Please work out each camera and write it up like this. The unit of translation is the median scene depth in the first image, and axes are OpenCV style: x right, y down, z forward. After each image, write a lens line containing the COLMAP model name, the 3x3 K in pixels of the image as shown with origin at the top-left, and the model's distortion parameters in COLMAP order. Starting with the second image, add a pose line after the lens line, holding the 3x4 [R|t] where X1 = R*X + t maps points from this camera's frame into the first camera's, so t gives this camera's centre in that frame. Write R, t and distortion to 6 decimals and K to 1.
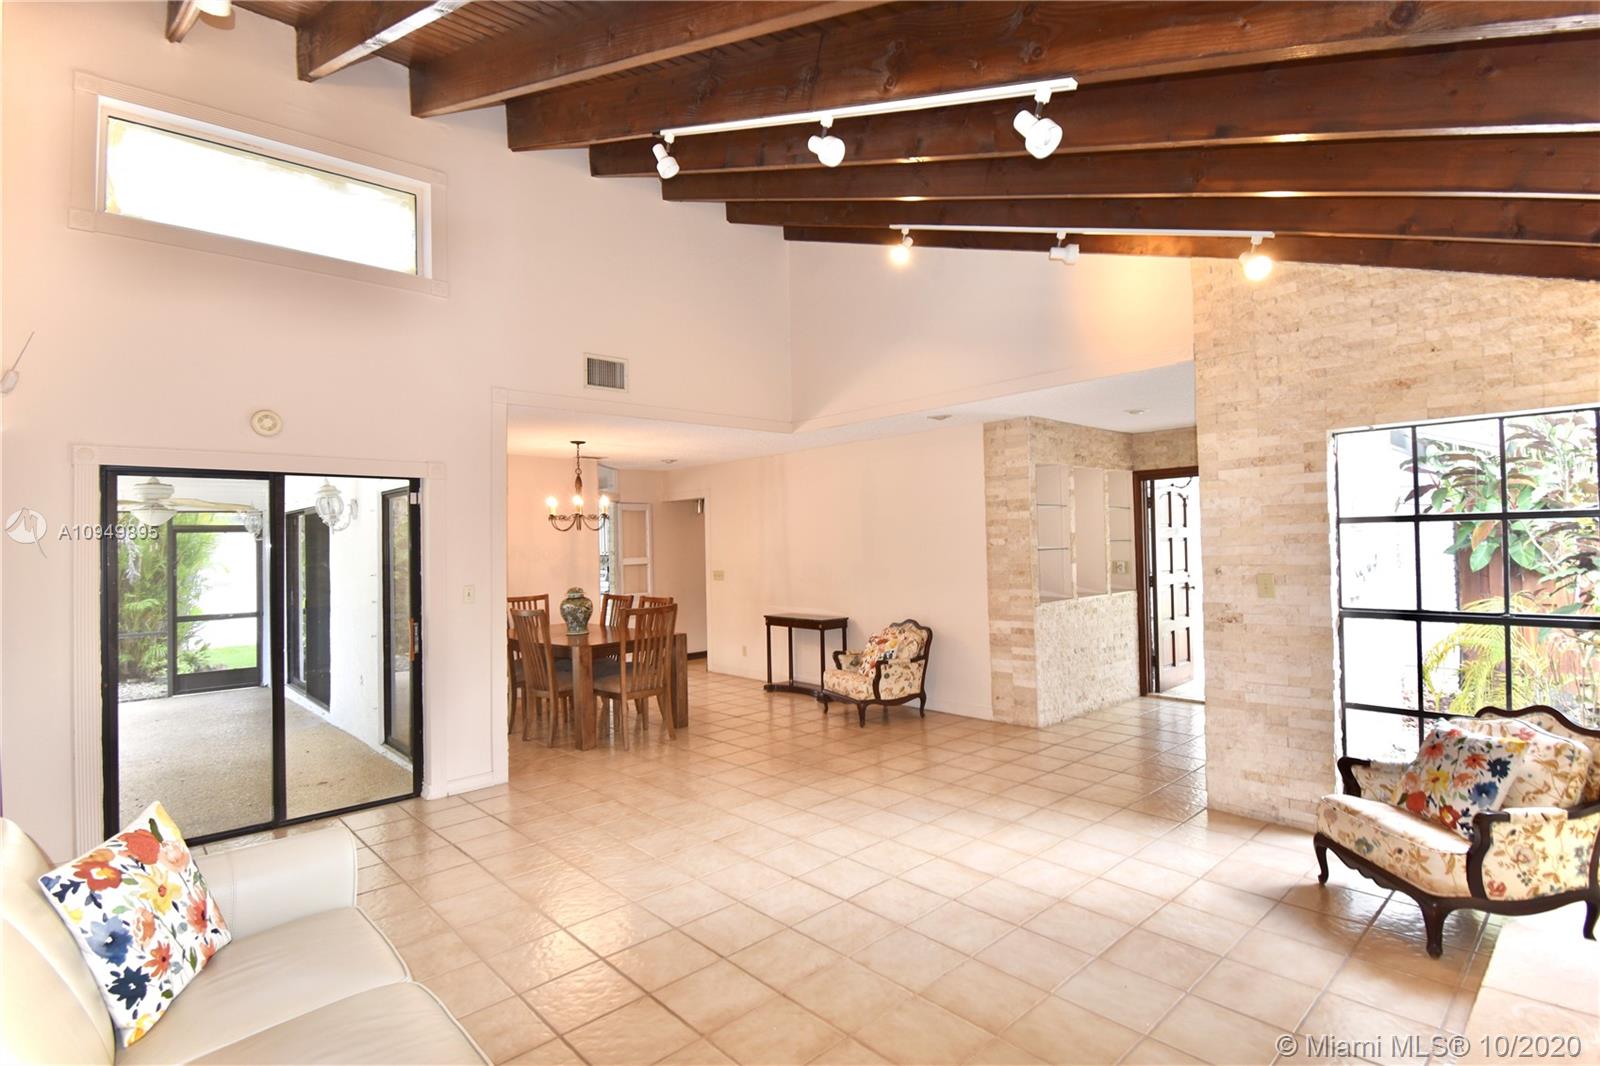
lens RADIAL K [[780.0, 0, 804.6], [0, 780.0, 533.1], [0, 0, 1]] dist [0.005305, -0.020996]
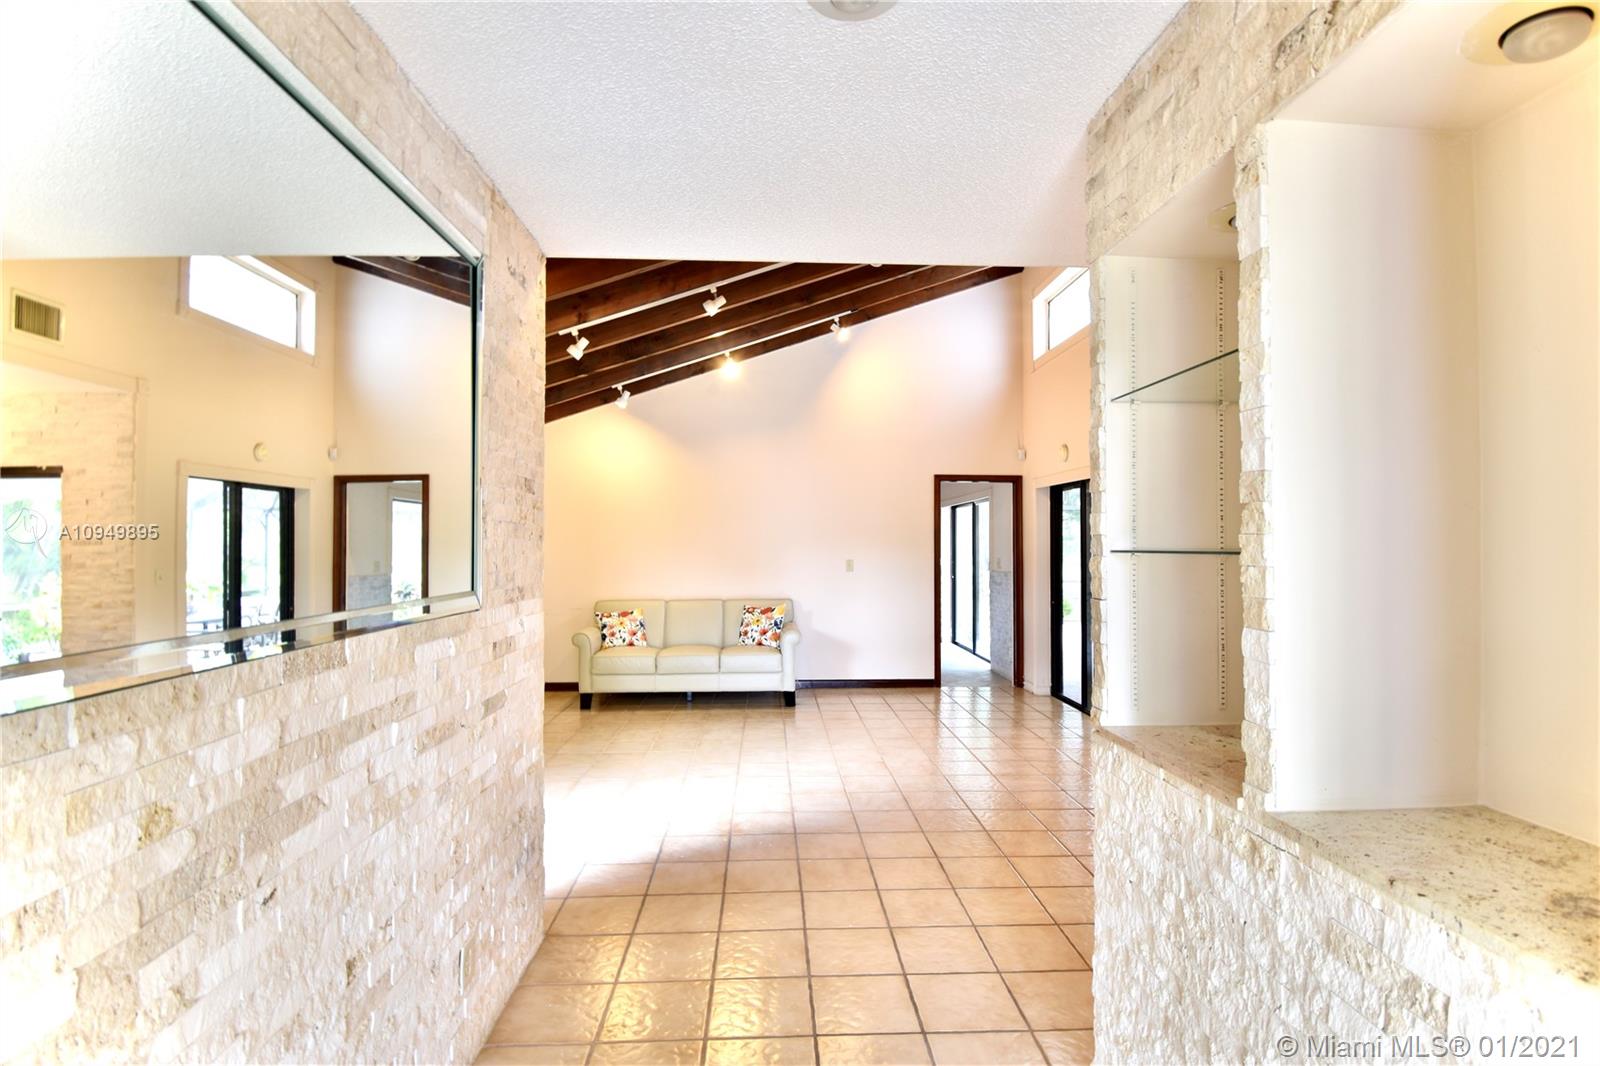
lens RADIAL K [[779.3, 0, 792.4], [0, 779.3, 539.9], [0, 0, 1]] dist [0.001279, -0.000048]
pose [[-0.657347, 0.017350, -0.753388, 0.601144], [0.024714, 0.999693, 0.001459, 0.014268], [0.753183, -0.017660, -0.657574, 1.105781]]
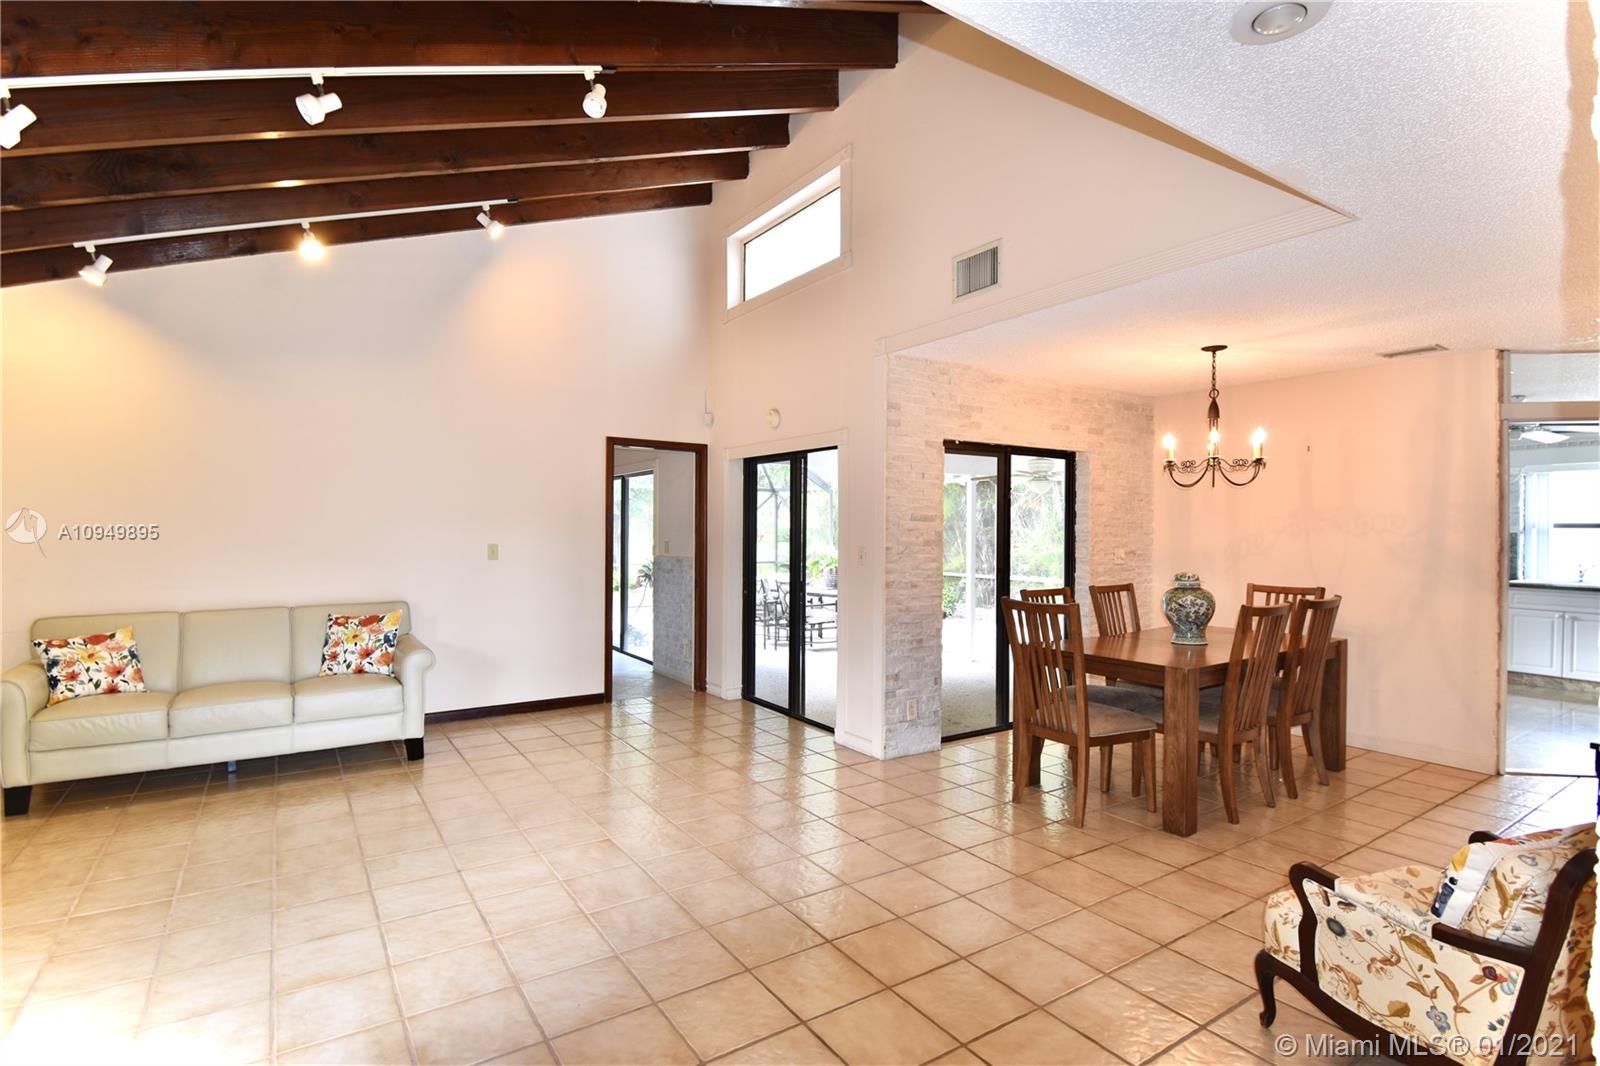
lens RADIAL K [[780.0, 0, 804.6], [0, 780.0, 533.1], [0, 0, 1]] dist [0.005305, -0.020996]
pose [[-0.162432, 0.028101, -0.986319, 0.452508], [0.011339, 0.999582, 0.026612, 0.016374], [0.986655, -0.006861, -0.162683, 0.869080]]
